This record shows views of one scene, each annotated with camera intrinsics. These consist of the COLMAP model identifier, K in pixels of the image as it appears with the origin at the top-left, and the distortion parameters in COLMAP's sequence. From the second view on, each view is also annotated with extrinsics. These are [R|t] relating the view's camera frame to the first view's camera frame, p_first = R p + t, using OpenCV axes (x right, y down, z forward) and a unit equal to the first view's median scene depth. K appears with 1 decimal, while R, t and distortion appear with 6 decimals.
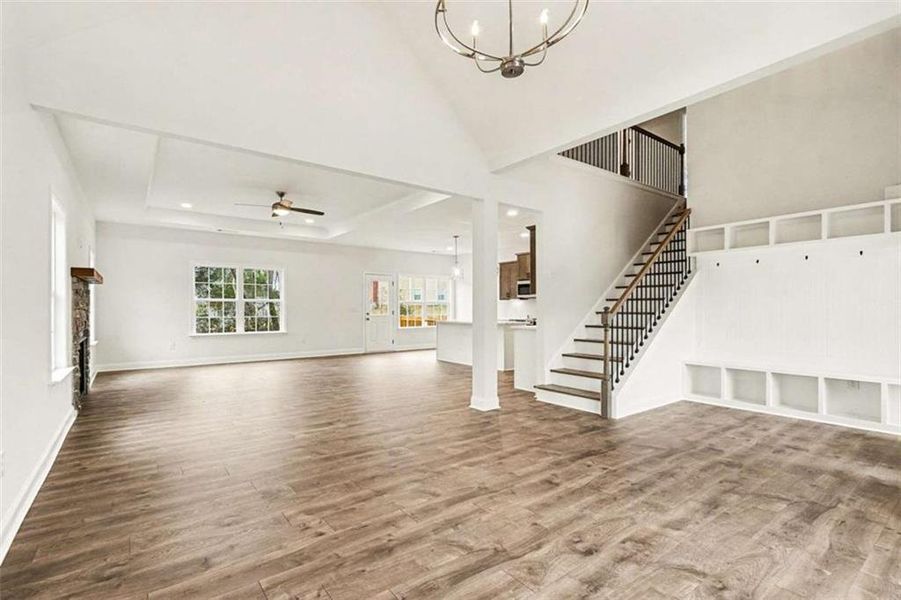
lens RADIAL K [[417.4, 0, 446.6], [0, 417.4, 304.5], [0, 0, 1]] dist [0.001810, -0.000556]
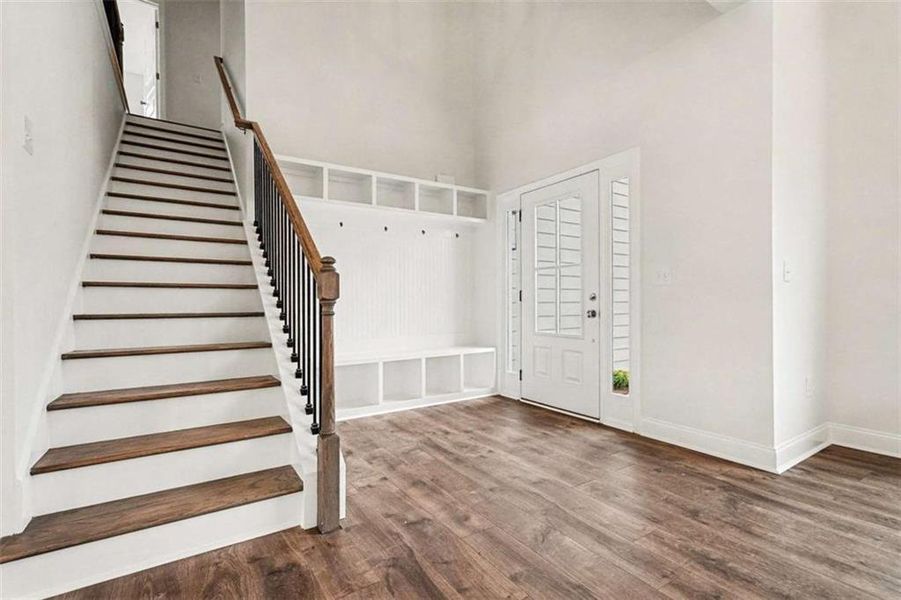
lens RADIAL K [[417.4, 0, 444.9], [0, 417.4, 304.8], [0, 0, 1]] dist [0.001810, -0.000556]
pose [[0.077136, -0.001952, 0.997019, -0.019281], [-0.001914, 0.999996, 0.002106, 0.079018], [-0.997019, -0.002071, 0.077132, 1.249971]]
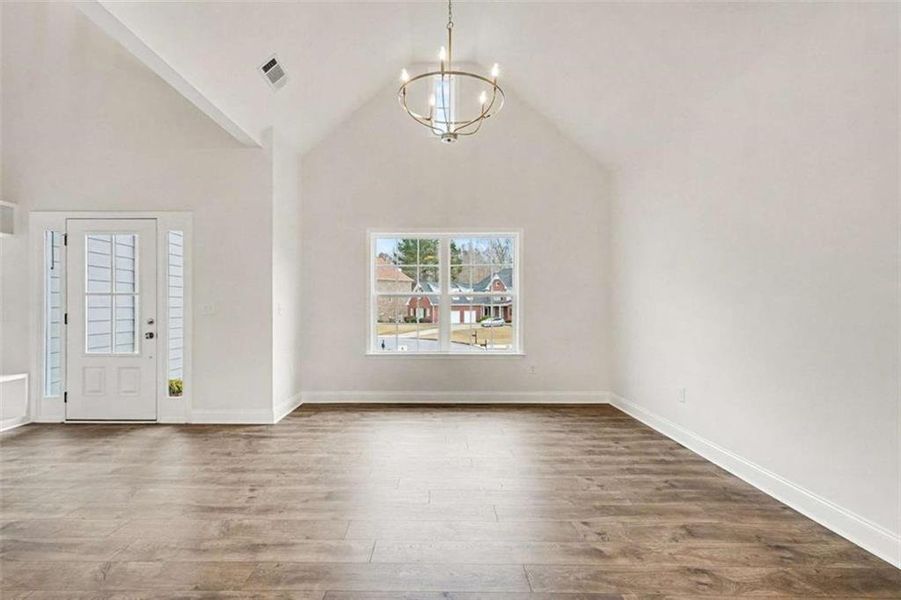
lens RADIAL K [[417.4, 0, 436.0], [0, 417.4, 310.0], [0, 0, 1]] dist [0.001810, -0.000556]
pose [[-0.793412, -0.004312, 0.608670, -0.452263], [-0.005388, 0.999985, 0.000061, 0.016300], [-0.608662, -0.003231, -0.793423, 1.458849]]
